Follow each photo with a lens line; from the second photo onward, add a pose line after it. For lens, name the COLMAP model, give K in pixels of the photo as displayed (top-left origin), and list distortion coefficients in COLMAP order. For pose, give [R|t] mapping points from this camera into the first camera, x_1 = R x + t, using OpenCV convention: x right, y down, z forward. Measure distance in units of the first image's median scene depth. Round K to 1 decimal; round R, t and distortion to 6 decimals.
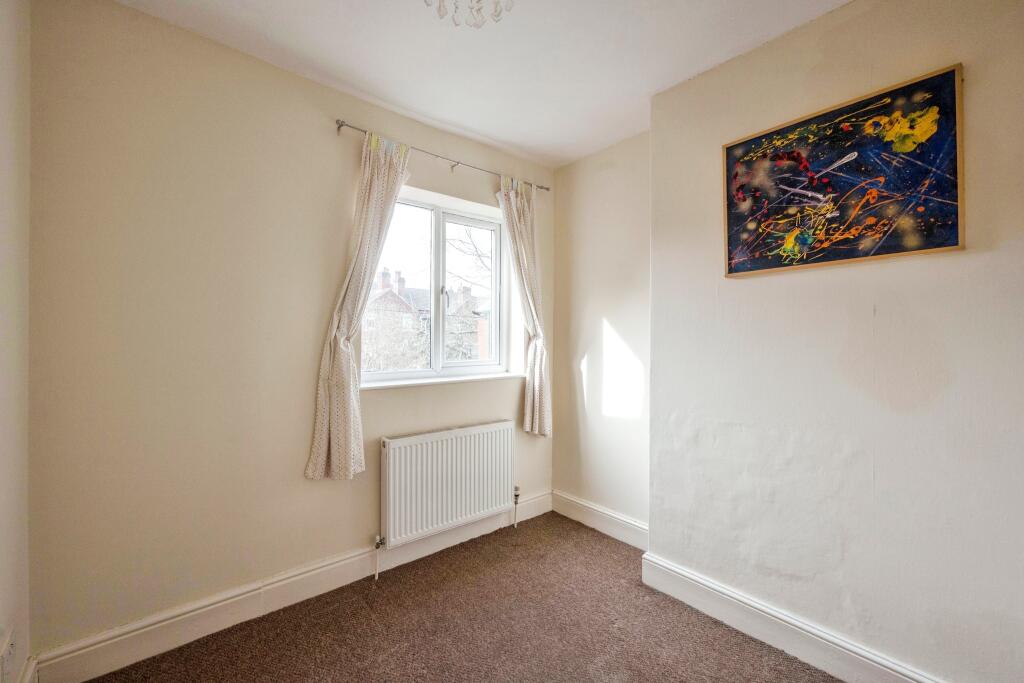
lens RADIAL K [[409.9, 0, 506.7], [0, 409.9, 345.3], [0, 0, 1]] dist [-0.001362, -0.000364]
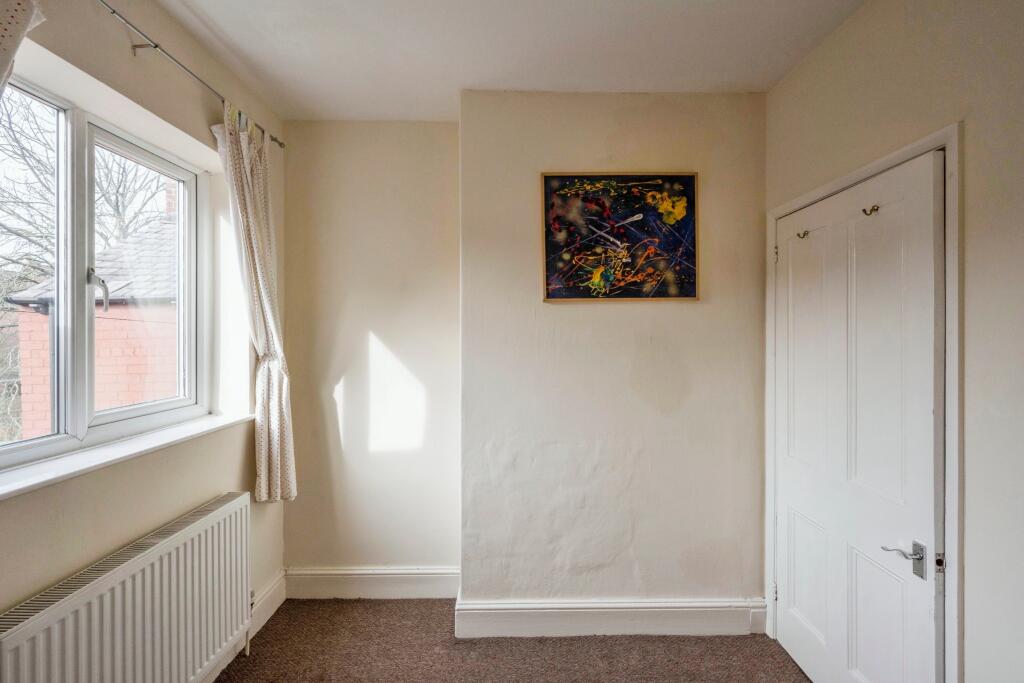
lens RADIAL K [[422.8, 0, 512.0], [0, 422.8, 341.5], [0, 0, 1]] dist [0.000127, -0.000143]
pose [[0.636990, -0.013113, 0.770760, -0.337328], [0.012646, 0.999899, 0.006561, -0.074193], [-0.770768, 0.005568, 0.637091, 0.386914]]
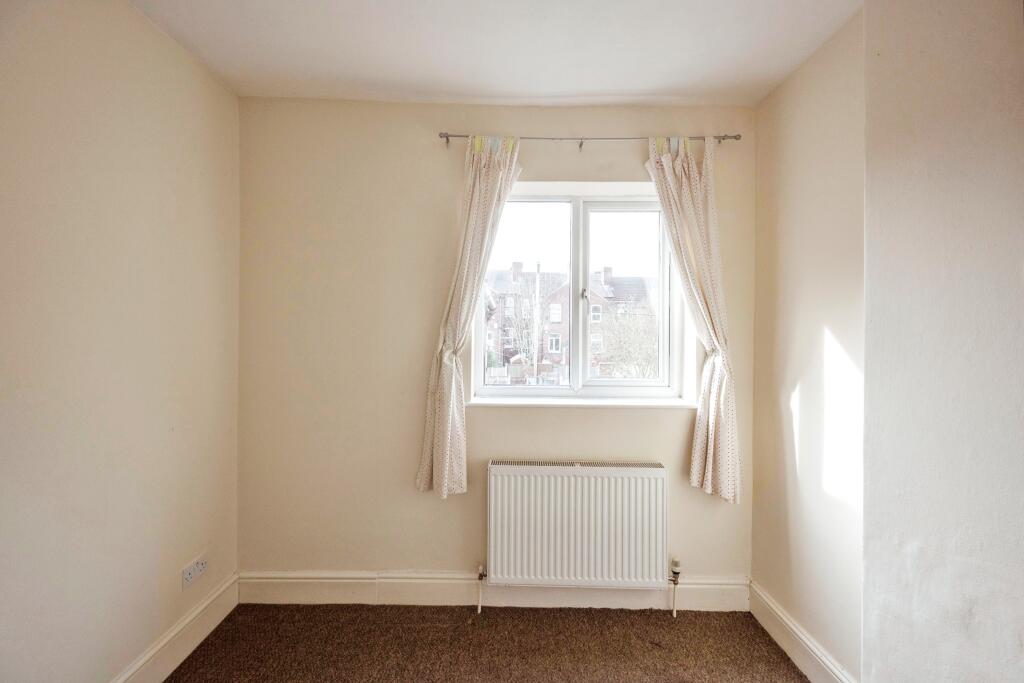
lens RADIAL K [[408.3, 0, 514.3], [0, 408.3, 332.0], [0, 0, 1]] dist [-0.000186, -0.000075]
pose [[0.773678, 0.006166, -0.633549, 0.394113], [-0.018682, 0.999740, -0.013084, -0.063680], [0.633303, 0.021959, 0.773592, 0.391405]]
